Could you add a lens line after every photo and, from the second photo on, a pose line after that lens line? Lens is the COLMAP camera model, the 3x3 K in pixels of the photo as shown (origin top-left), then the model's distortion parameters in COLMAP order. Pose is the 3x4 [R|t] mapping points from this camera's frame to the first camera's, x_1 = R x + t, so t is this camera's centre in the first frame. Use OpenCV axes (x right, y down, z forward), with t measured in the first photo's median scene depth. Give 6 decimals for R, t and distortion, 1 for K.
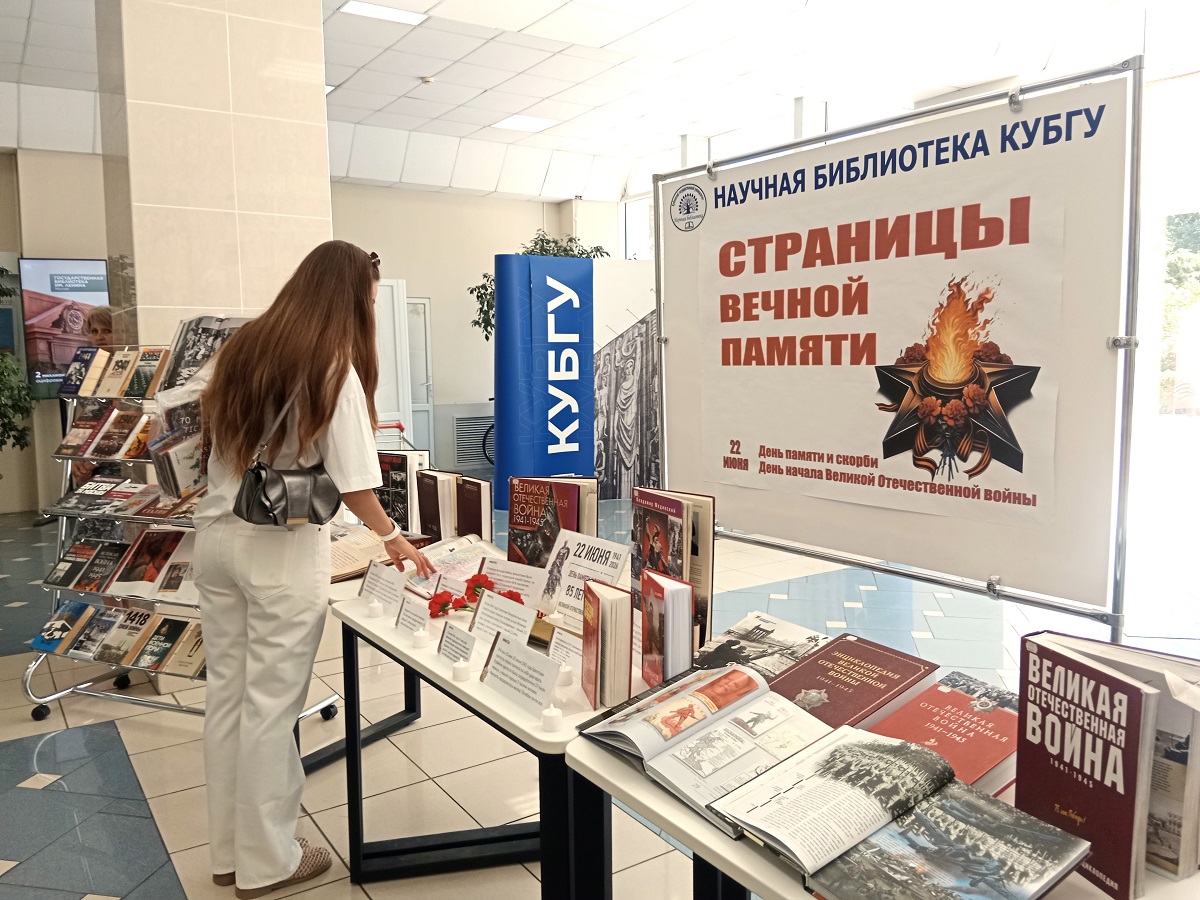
lens RADIAL K [[942.5, 0, 611.5], [0, 942.5, 448.8], [0, 0, 1]] dist [0.117121, -0.203823]
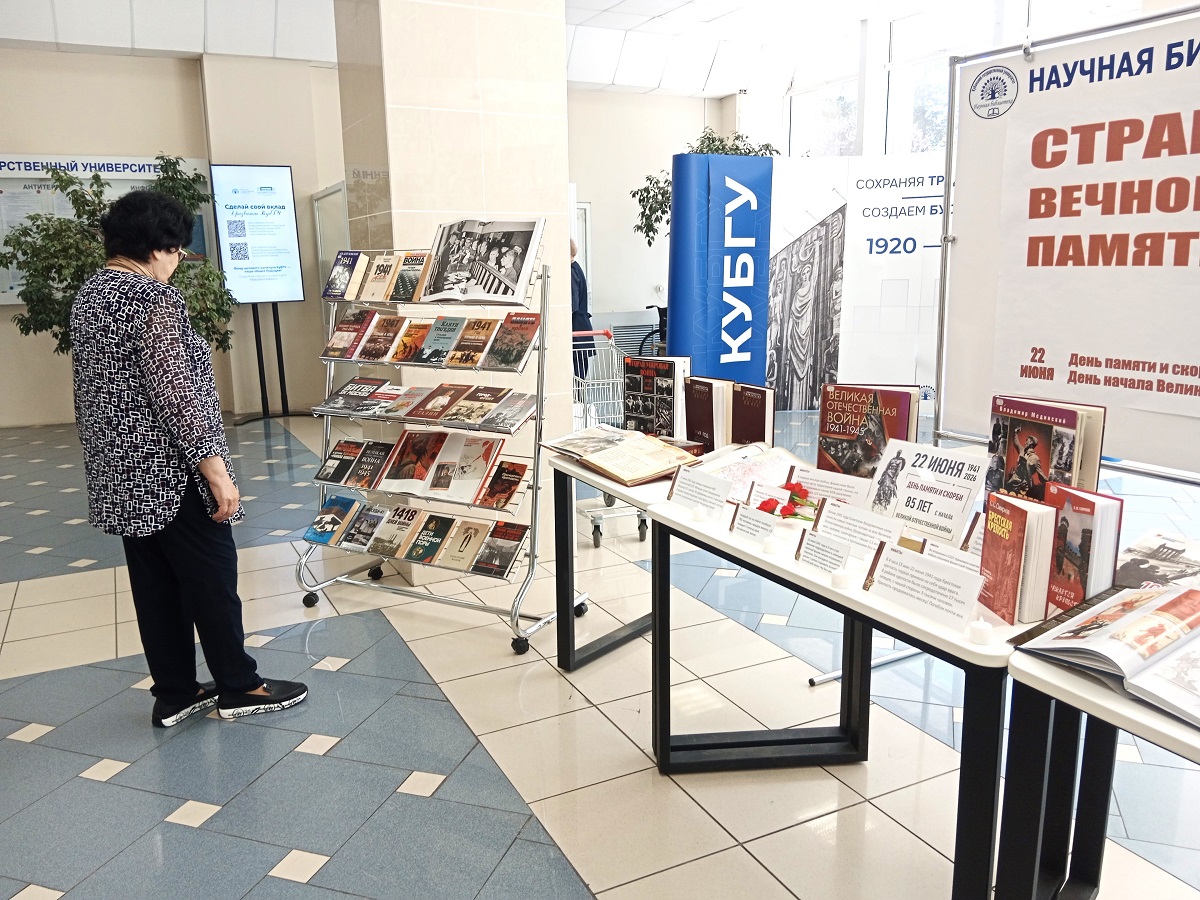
lens RADIAL K [[945.3, 0, 604.9], [0, 945.3, 453.5], [0, 0, 1]] dist [0.115251, -0.200037]
pose [[0.992873, 0.022344, -0.117068, -0.190107], [-0.010652, 0.994974, 0.099563, 0.005336], [0.118704, -0.097606, 0.988121, 0.002457]]
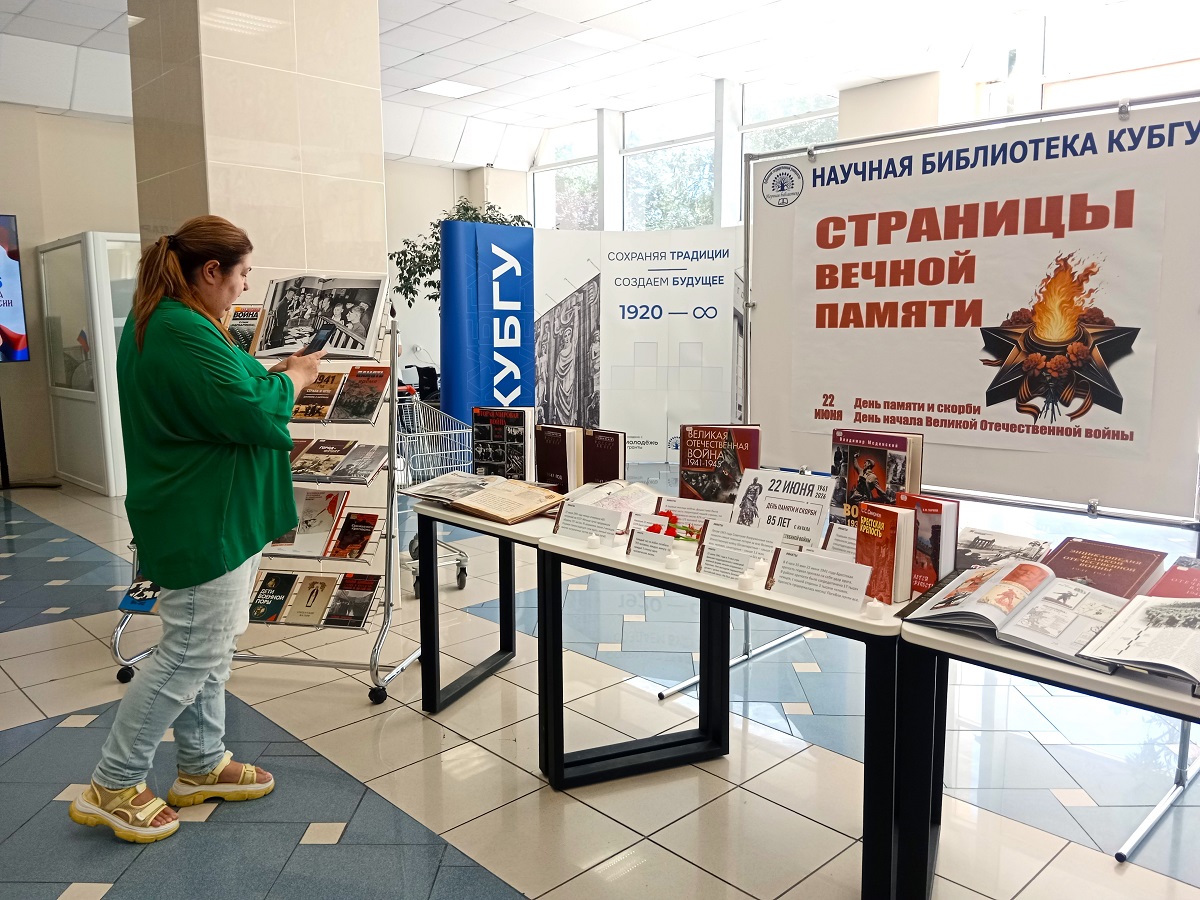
lens RADIAL K [[945.3, 0, 604.9], [0, 945.3, 453.5], [0, 0, 1]] dist [0.115251, -0.200037]
pose [[0.983457, -0.014880, 0.180530, -0.358191], [0.008911, 0.999388, 0.033831, 0.022125], [-0.180923, -0.031663, 0.982988, -0.079784]]
